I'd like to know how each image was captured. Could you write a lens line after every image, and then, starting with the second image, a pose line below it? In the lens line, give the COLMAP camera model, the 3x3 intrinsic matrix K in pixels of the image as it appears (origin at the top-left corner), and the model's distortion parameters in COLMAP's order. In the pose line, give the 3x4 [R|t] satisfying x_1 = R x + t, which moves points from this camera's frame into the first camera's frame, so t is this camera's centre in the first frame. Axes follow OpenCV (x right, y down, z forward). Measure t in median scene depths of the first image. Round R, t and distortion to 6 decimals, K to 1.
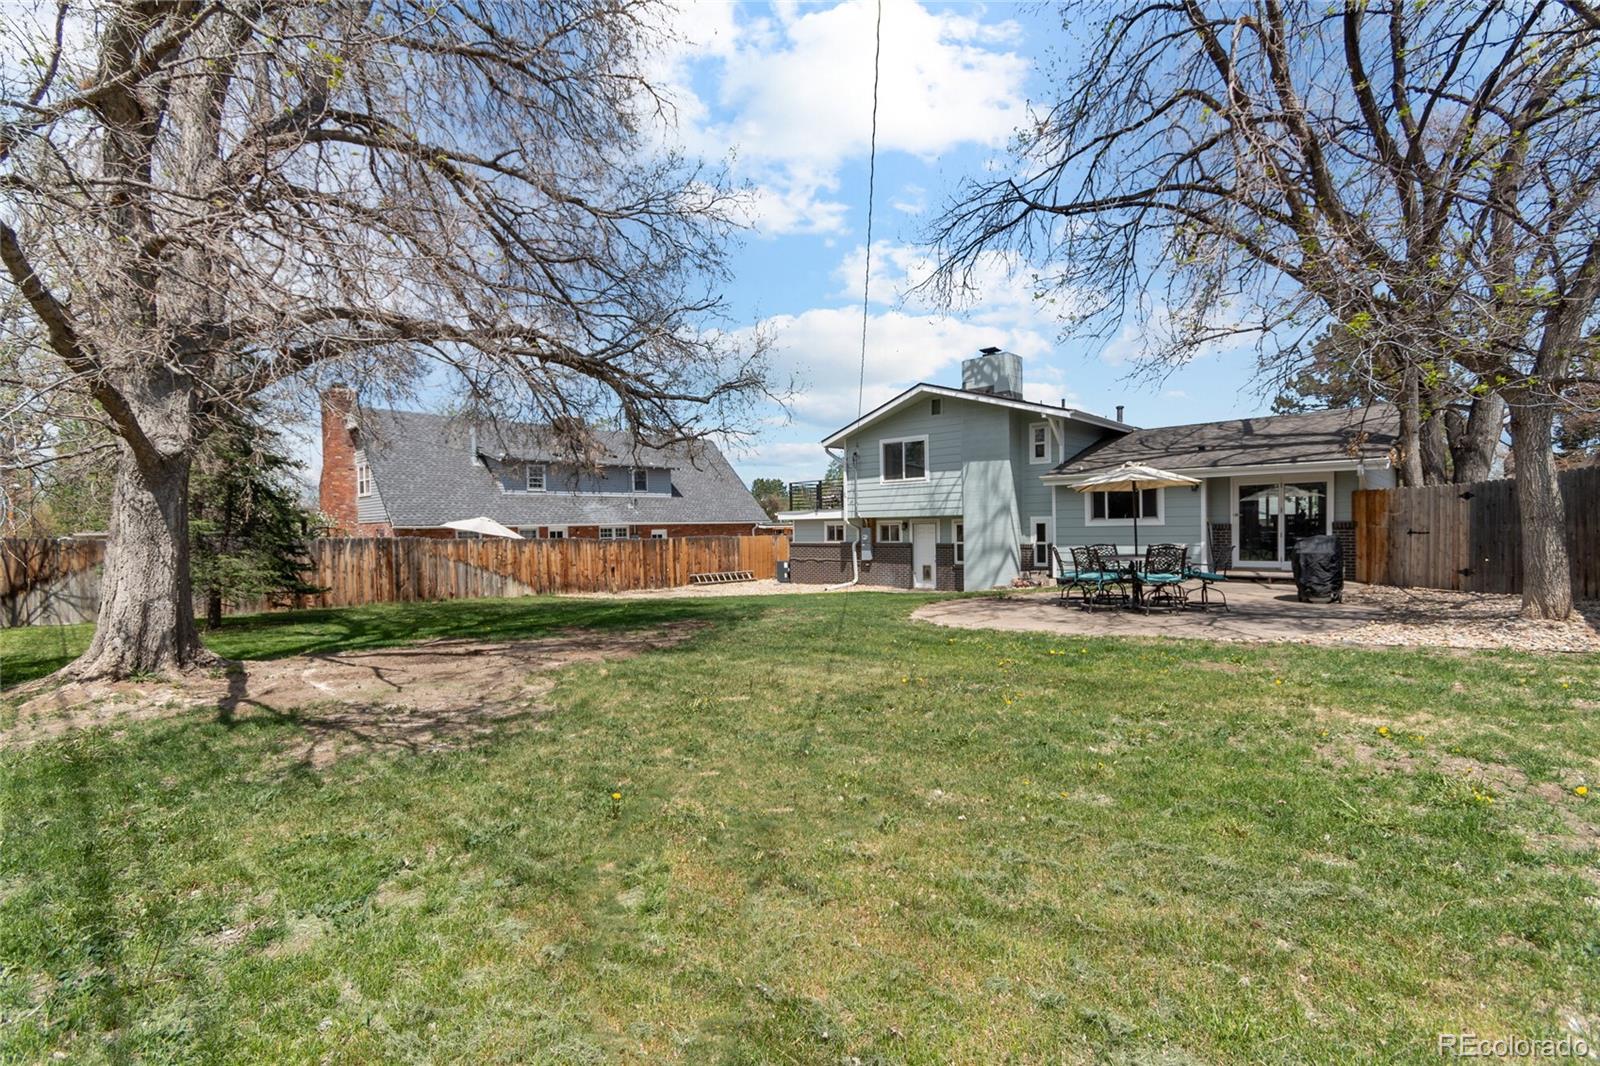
lens RADIAL K [[725.5, 0, 798.8], [0, 725.5, 530.8], [0, 0, 1]] dist [0.003578, -0.001516]
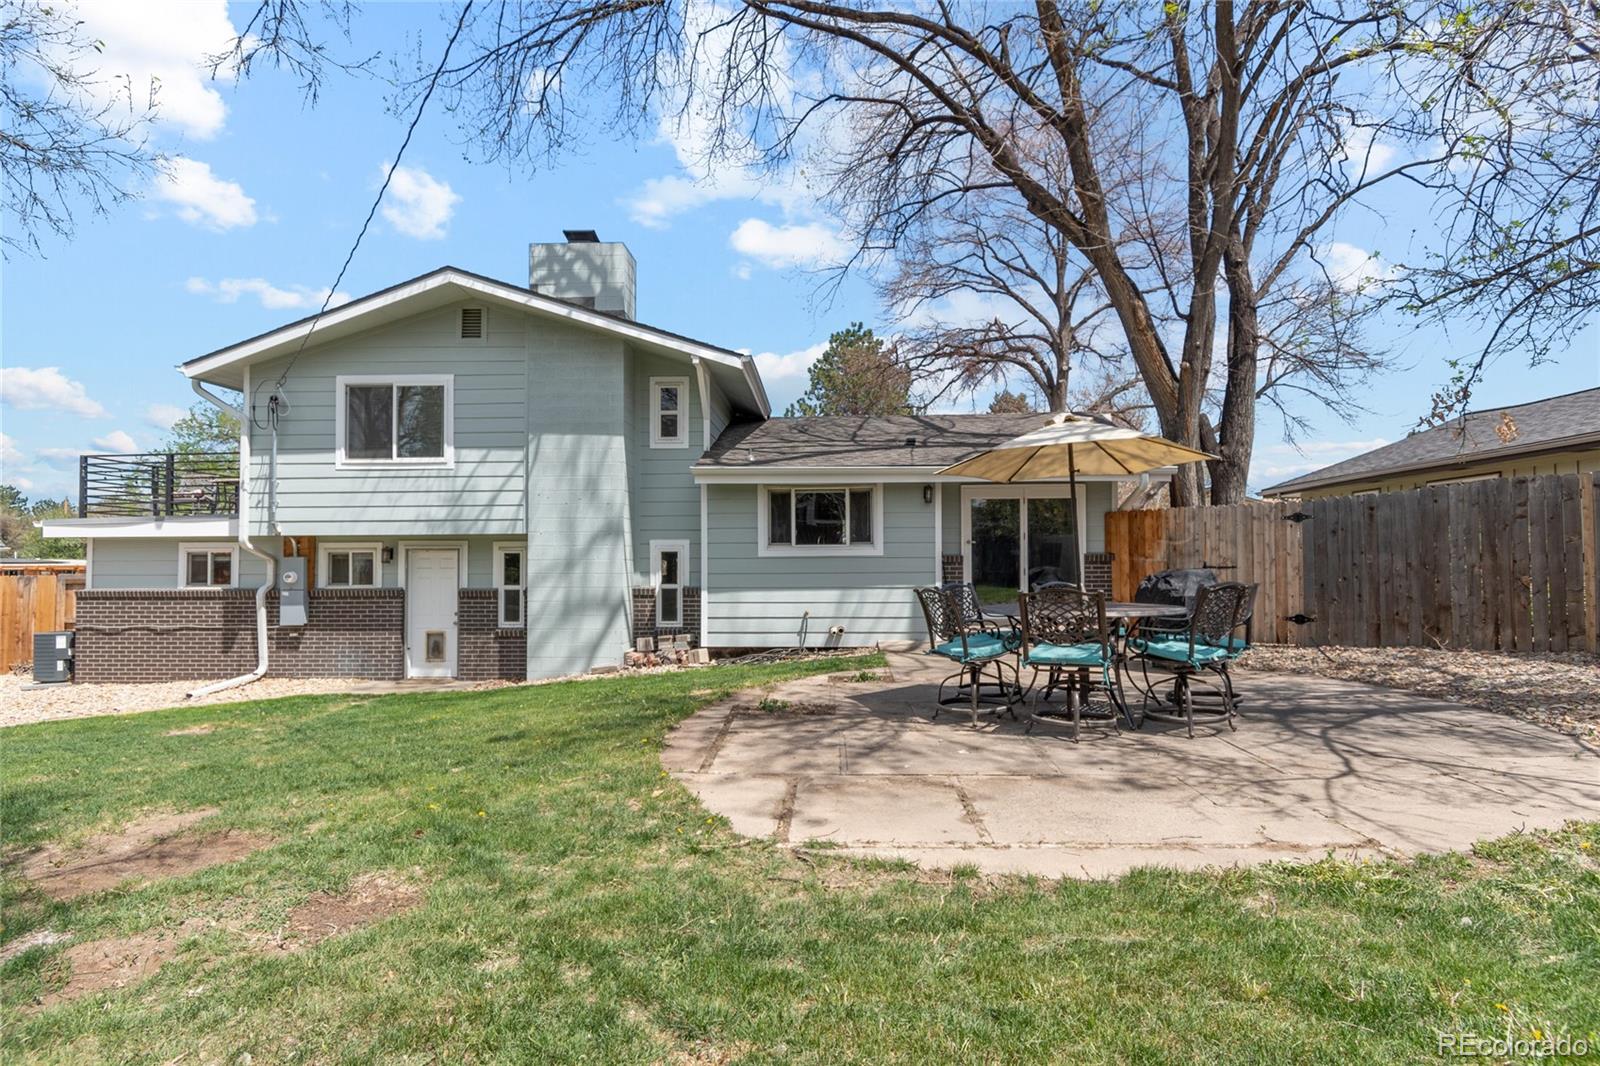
lens RADIAL K [[896.3, 0, 799.6], [0, 896.3, 533.8], [0, 0, 1]] dist [-0.003484, -0.001275]
pose [[0.748972, 0.034172, 0.661720, -0.052326], [-0.002588, 0.998813, -0.048650, 0.008871], [-0.662597, 0.034725, 0.748171, 0.368132]]
